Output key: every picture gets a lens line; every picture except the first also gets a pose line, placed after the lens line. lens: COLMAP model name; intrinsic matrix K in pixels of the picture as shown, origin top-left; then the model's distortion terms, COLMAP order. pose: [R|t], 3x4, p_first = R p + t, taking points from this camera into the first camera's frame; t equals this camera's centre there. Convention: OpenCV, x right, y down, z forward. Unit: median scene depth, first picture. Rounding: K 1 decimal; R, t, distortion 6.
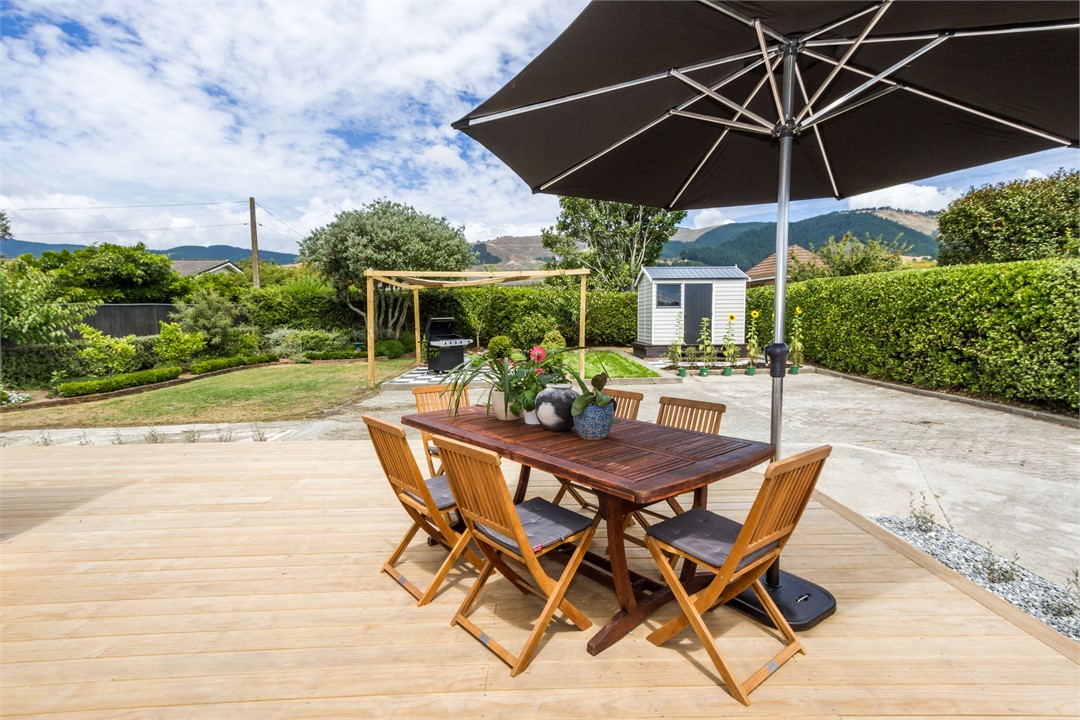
lens RADIAL K [[498.2, 0, 552.2], [0, 498.2, 362.7], [0, 0, 1]] dist [0.010165, 0.000428]
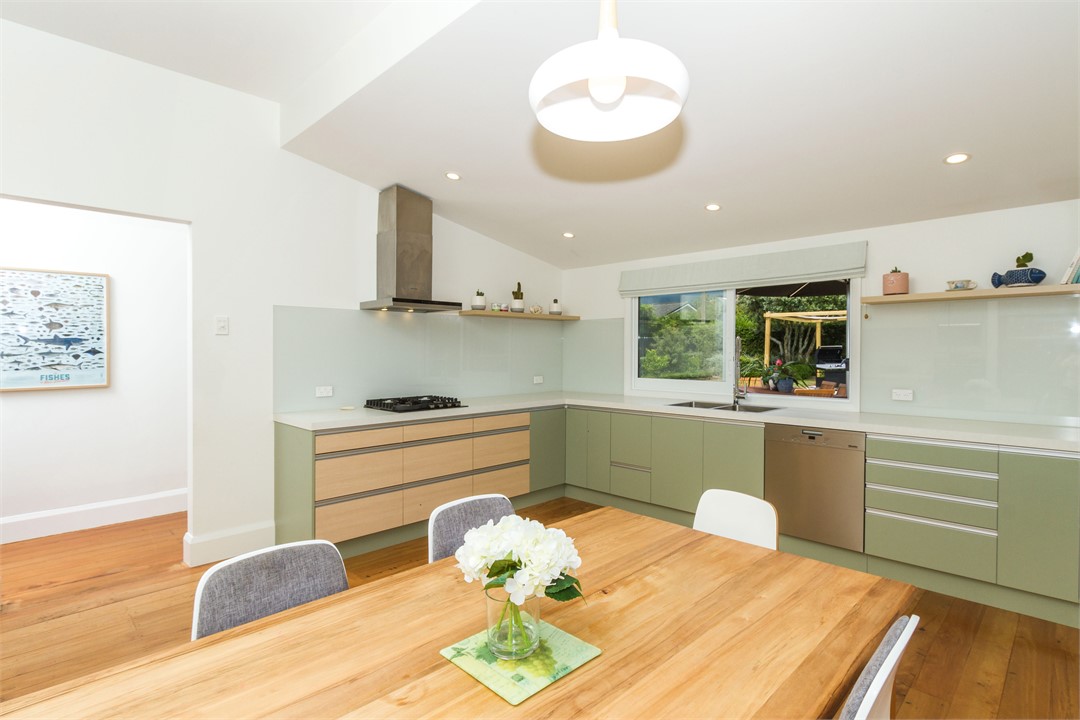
lens RADIAL K [[541.2, 0, 539.6], [0, 541.2, 348.9], [0, 0, 1]] dist [0.001798, 0.000097]
pose [[0.664205, 0.001960, -0.747548, 0.258505], [-0.062018, 0.996694, -0.052490, 0.027597], [0.744974, 0.081225, 0.662130, -0.359537]]
